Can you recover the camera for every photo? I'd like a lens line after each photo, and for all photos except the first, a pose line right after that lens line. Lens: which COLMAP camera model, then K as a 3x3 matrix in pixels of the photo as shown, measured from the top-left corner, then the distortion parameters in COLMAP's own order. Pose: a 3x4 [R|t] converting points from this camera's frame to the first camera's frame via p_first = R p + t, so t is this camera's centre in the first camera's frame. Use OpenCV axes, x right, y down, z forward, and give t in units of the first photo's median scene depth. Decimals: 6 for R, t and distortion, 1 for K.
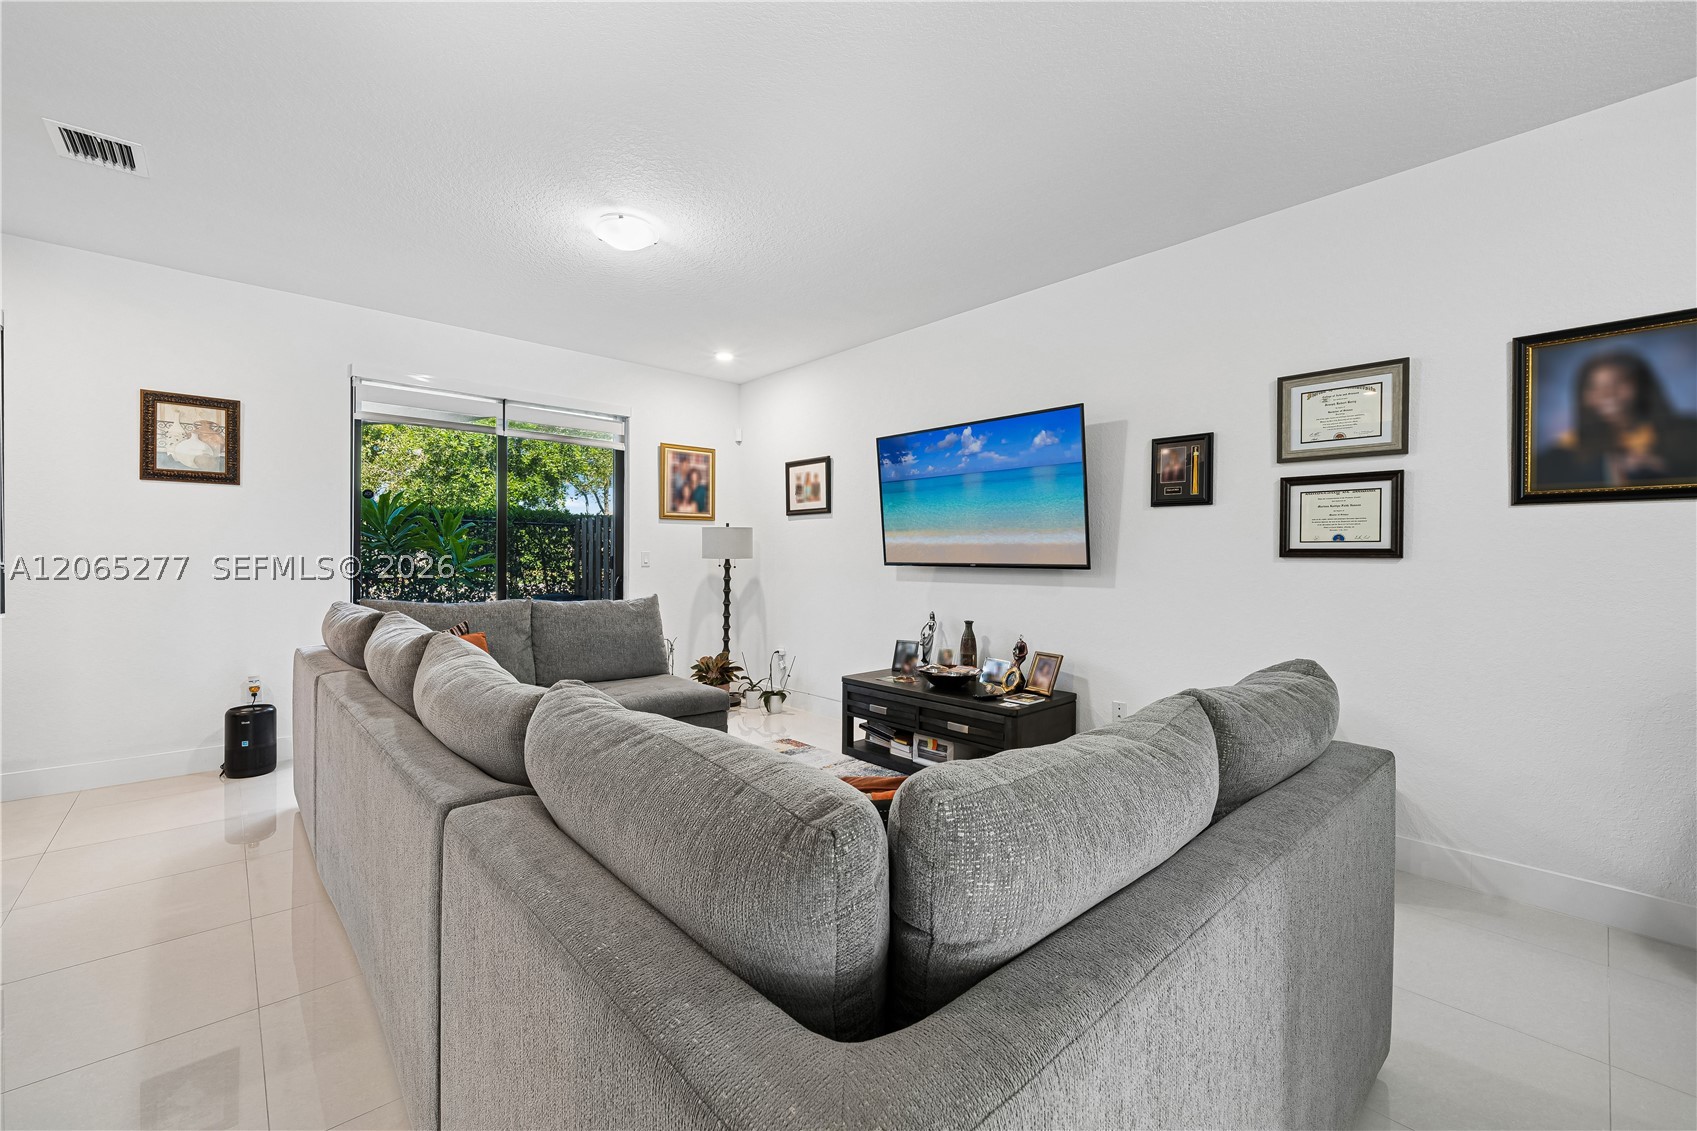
lens RADIAL K [[693.5, 0, 848.7], [0, 693.5, 562.2], [0, 0, 1]] dist [-0.002745, -0.000059]
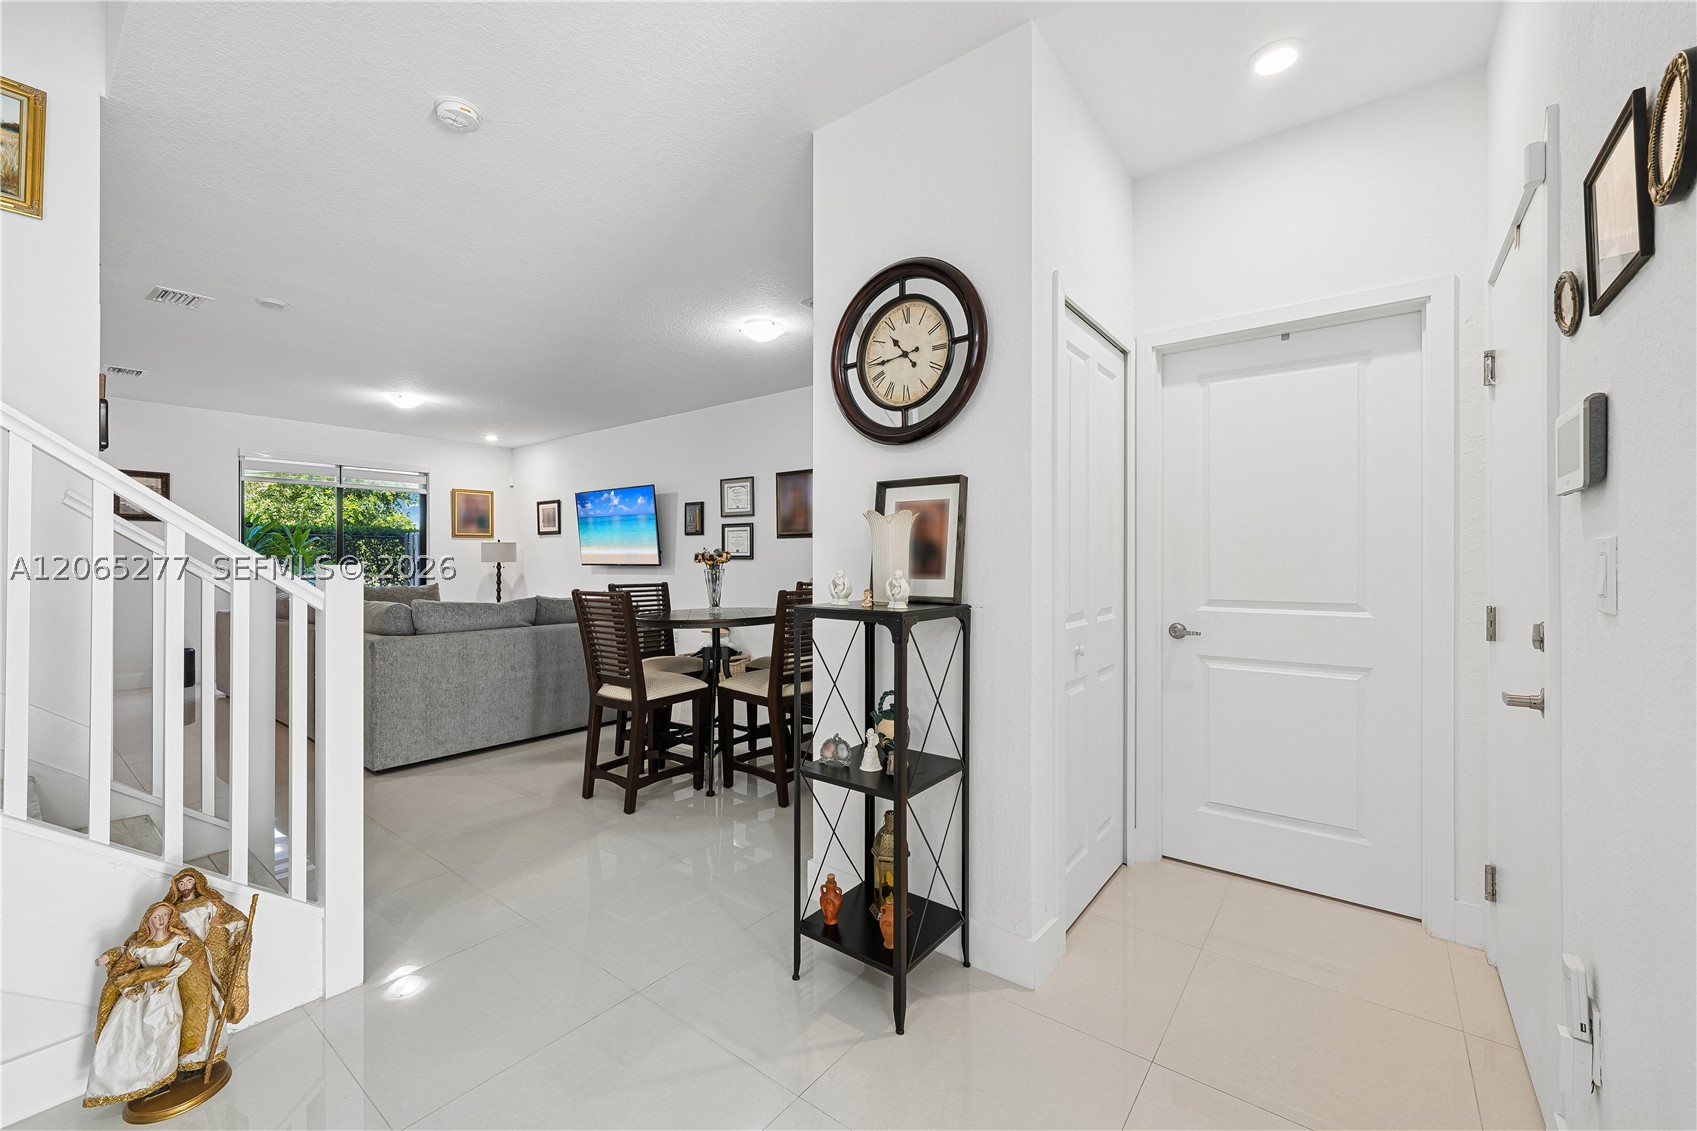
lens RADIAL K [[678.2, 0, 840.5], [0, 678.2, 562.8], [0, 0, 1]] dist [0.001226, 0.000188]
pose [[0.986650, -0.008134, 0.162652, 0.468395], [0.008608, 0.999961, -0.002212, 0.008849], [-0.162627, 0.003583, 0.986681, -0.892668]]
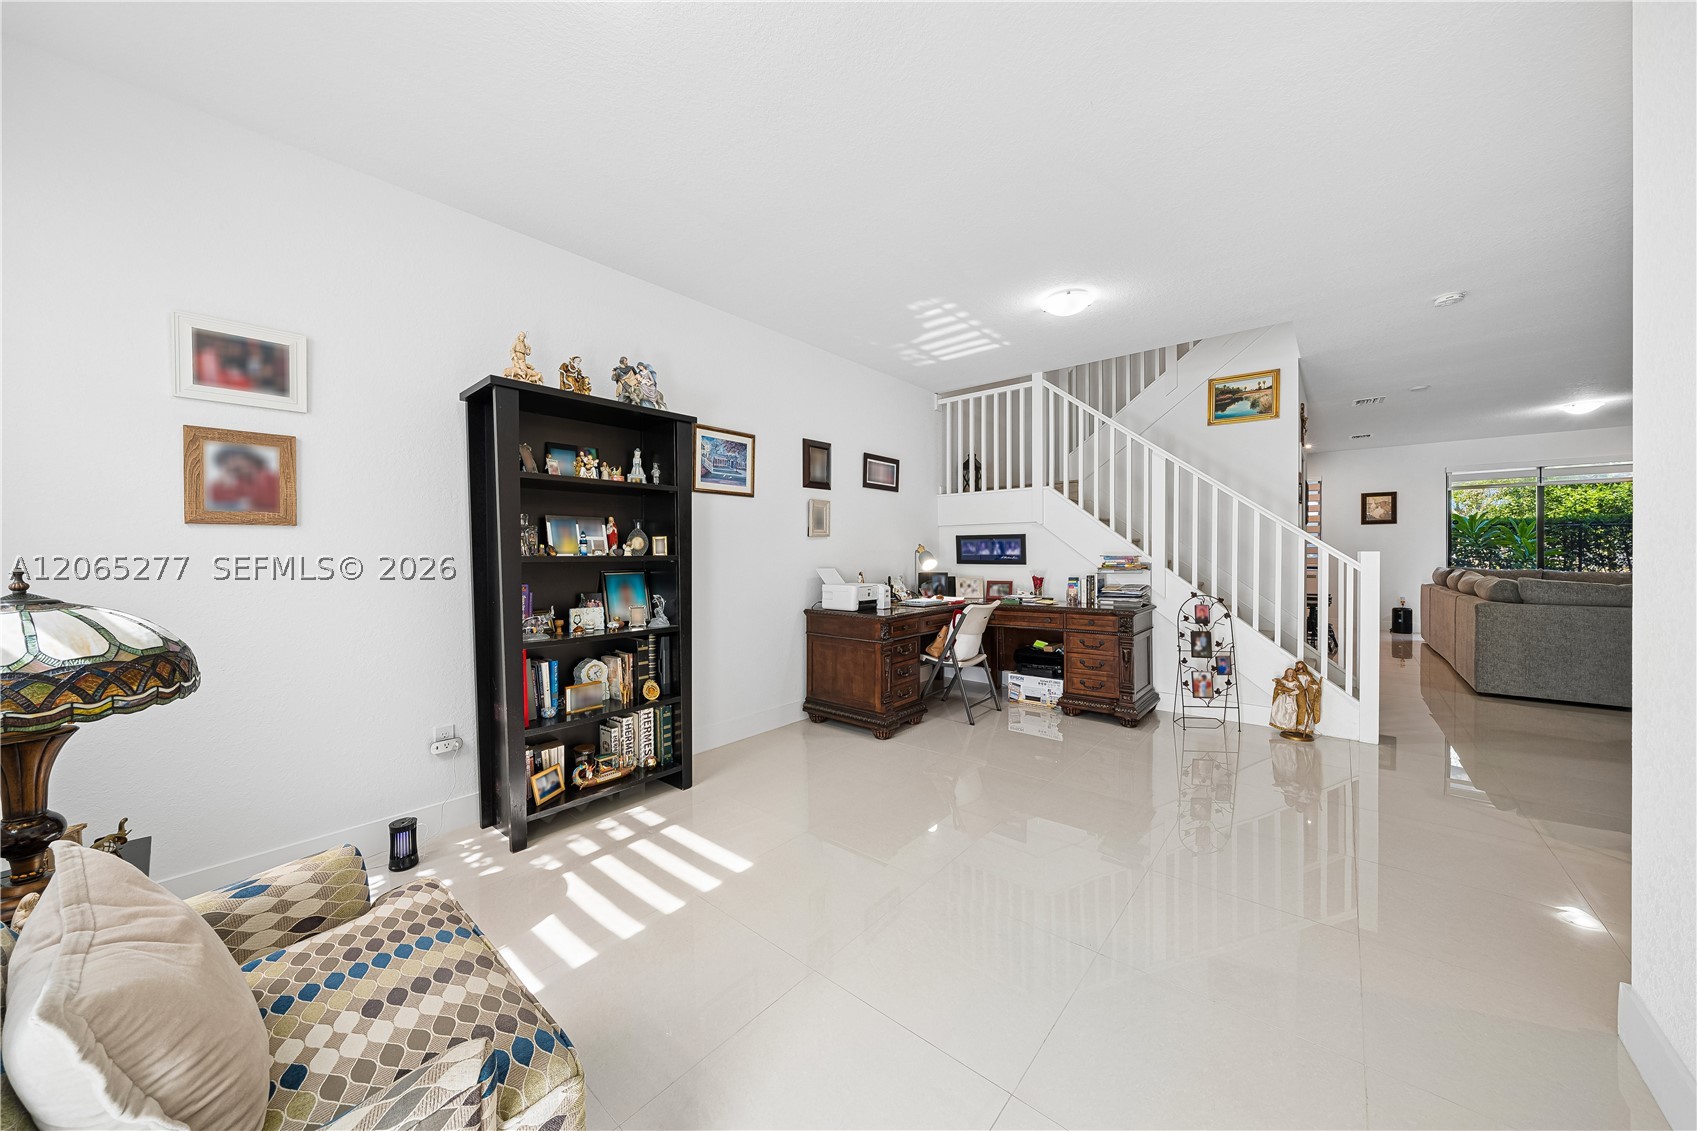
lens RADIAL K [[585.9, 0, 845.7], [0, 585.9, 557.7], [0, 0, 1]] dist [-0.001891, -0.000007]
pose [[0.131625, -0.000481, -0.991300, 0.978129], [0.000599, 1.000000, -0.000406, 0.016470], [0.991299, -0.000540, 0.131625, -1.278842]]
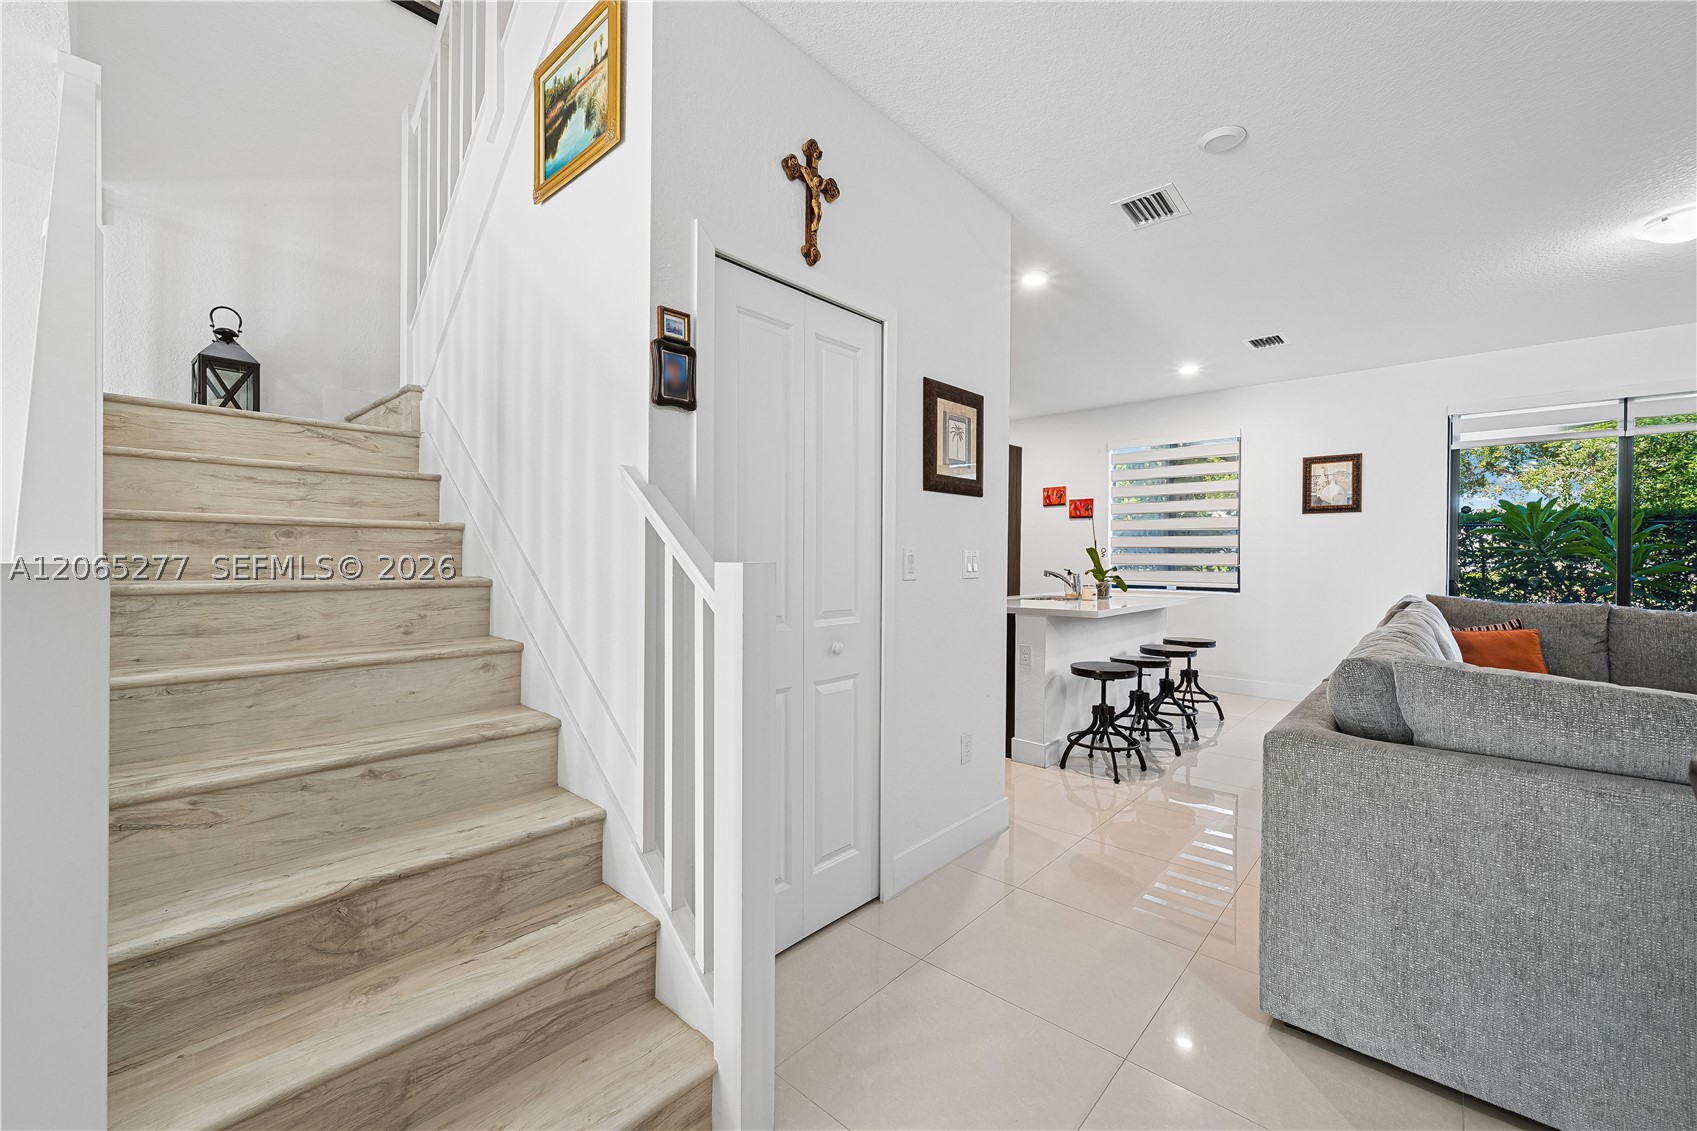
lens RADIAL K [[678.2, 0, 840.5], [0, 678.2, 562.8], [0, 0, 1]] dist [0.001226, 0.000188]
pose [[0.095130, 0.002649, -0.995461, 0.390973], [-0.011442, 0.999933, 0.001567, 0.003453], [0.995399, 0.011241, 0.095154, -0.192531]]
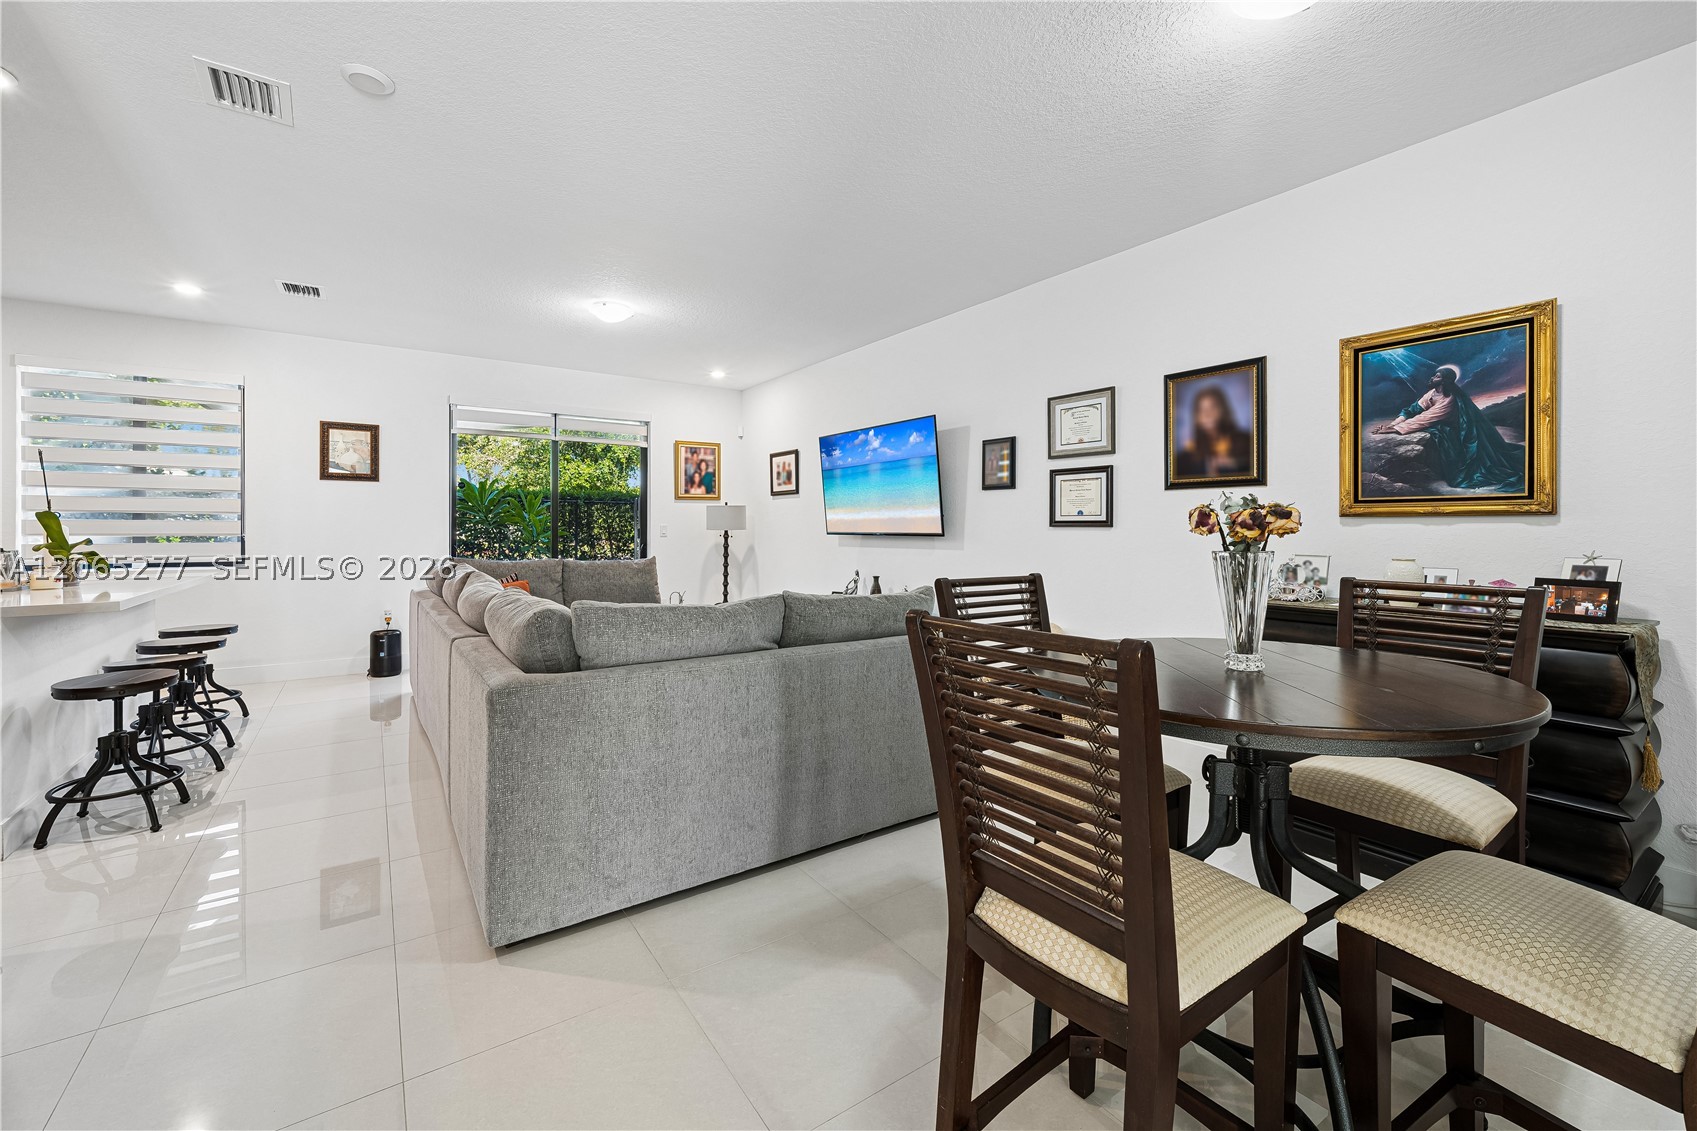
lens RADIAL K [[692.9, 0, 843.8], [0, 692.9, 531.9], [0, 0, 1]] dist [0.000211, 0.000090]
pose [[0.990492, -0.003878, -0.137519, 0.293859], [0.003455, 0.999989, -0.003317, 0.004375], [0.137531, 0.002810, 0.990494, -0.316303]]
